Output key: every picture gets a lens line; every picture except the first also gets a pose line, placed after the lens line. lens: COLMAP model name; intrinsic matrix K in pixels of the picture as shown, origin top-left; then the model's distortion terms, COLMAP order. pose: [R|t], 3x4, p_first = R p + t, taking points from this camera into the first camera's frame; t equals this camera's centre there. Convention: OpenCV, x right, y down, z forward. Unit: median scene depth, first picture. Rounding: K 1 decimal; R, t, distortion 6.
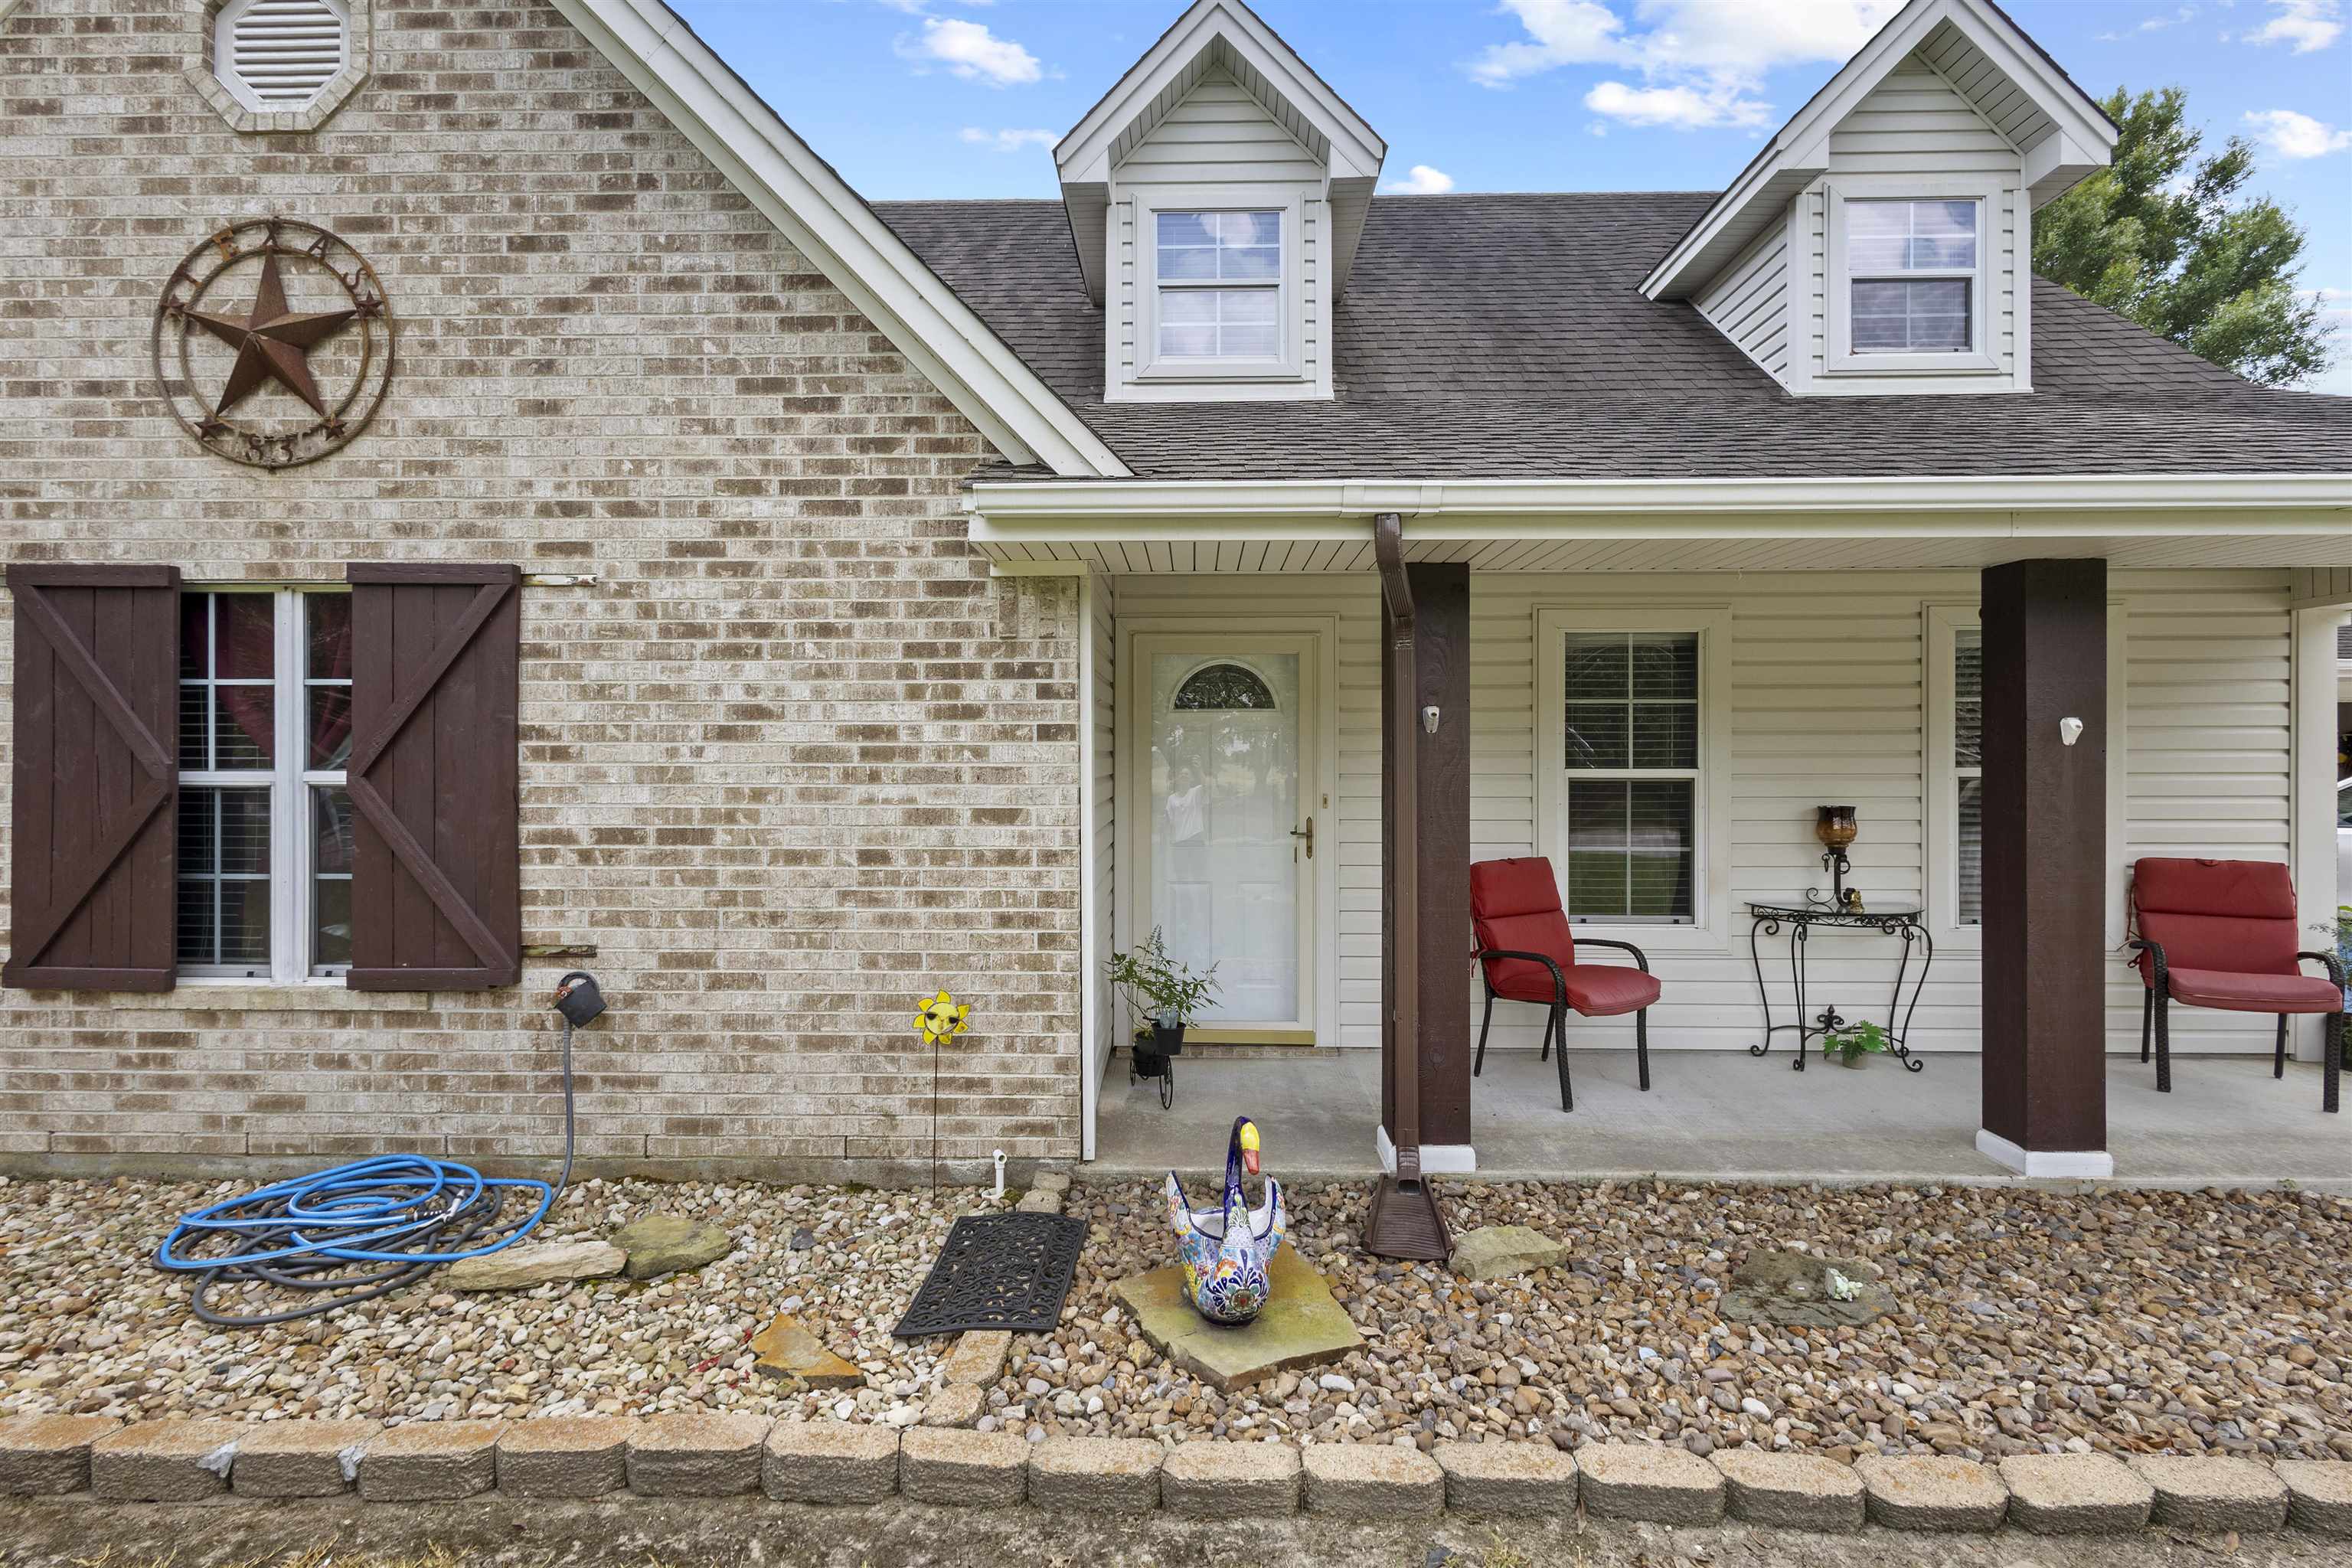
lens RADIAL K [[1081.3, 0, 1188.9], [0, 1081.3, 760.2], [0, 0, 1]] dist [0.009446, -0.003545]
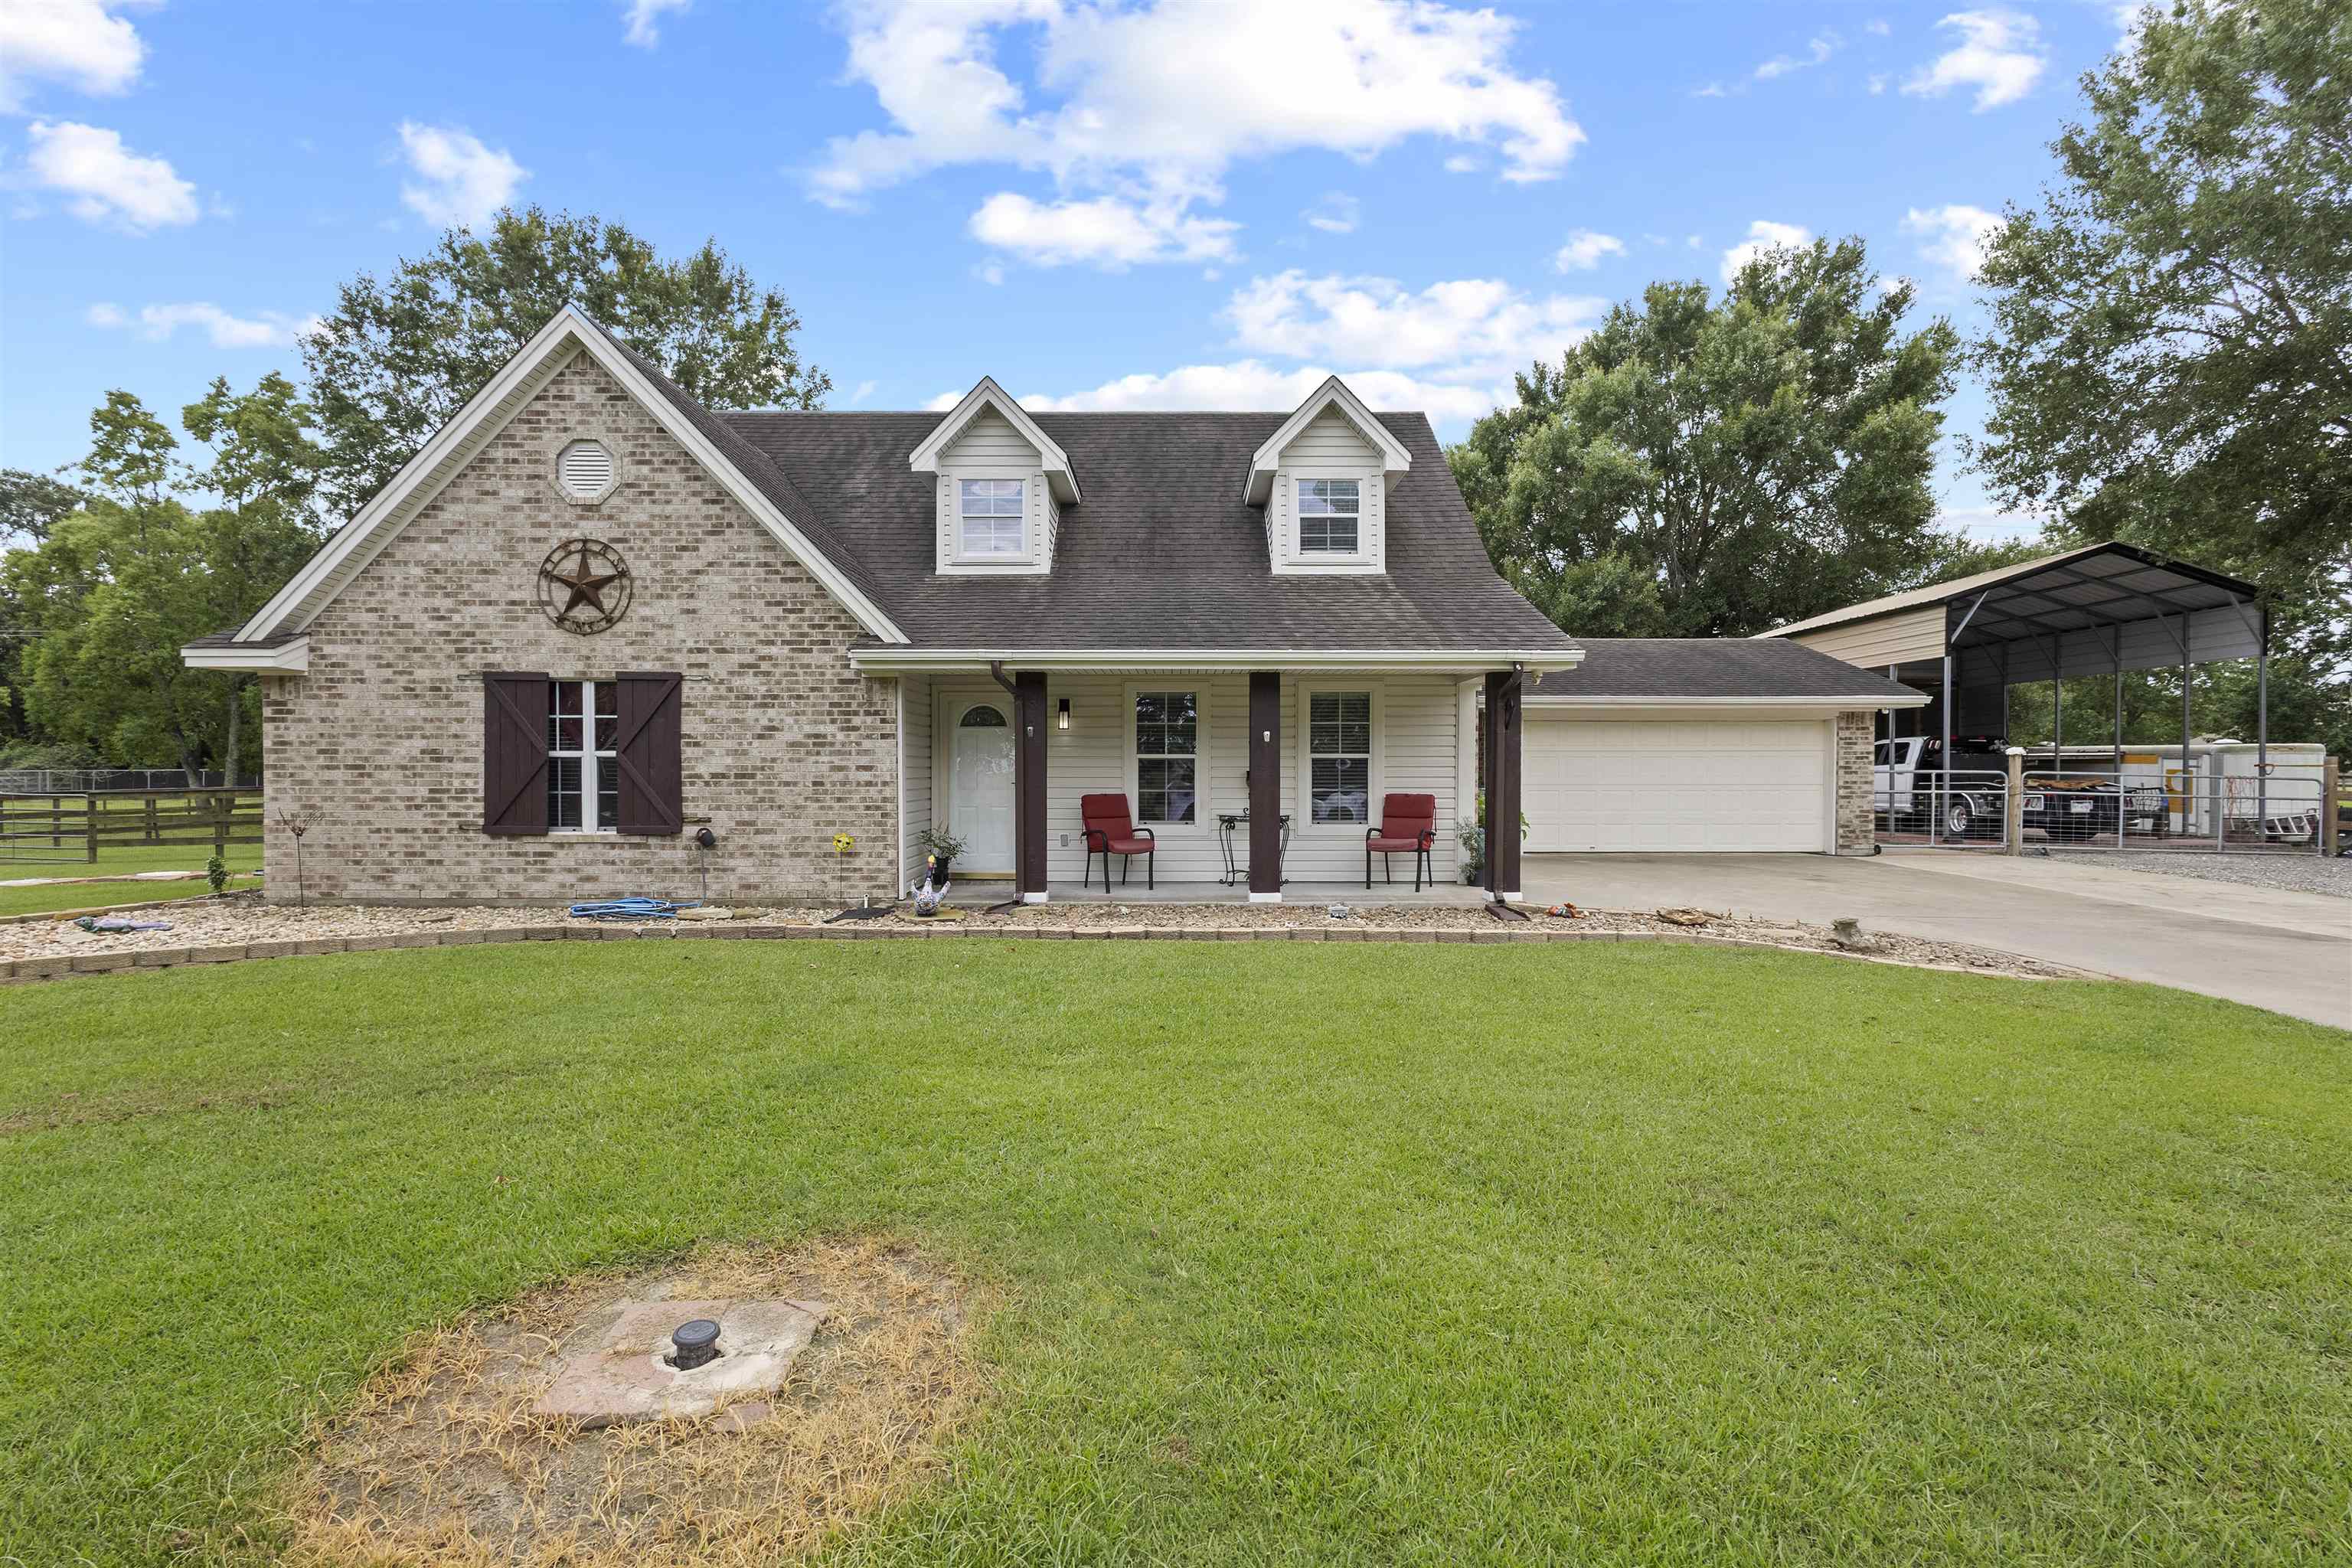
lens RADIAL K [[1081.3, 0, 1179.3], [0, 1081.3, 785.0], [0, 0, 1]] dist [0.009446, -0.003545]
pose [[0.999756, -0.000209, 0.022089, 0.522236], [-0.000039, 0.999937, 0.011212, 0.062357], [-0.022090, -0.011210, 0.999693, -1.629141]]
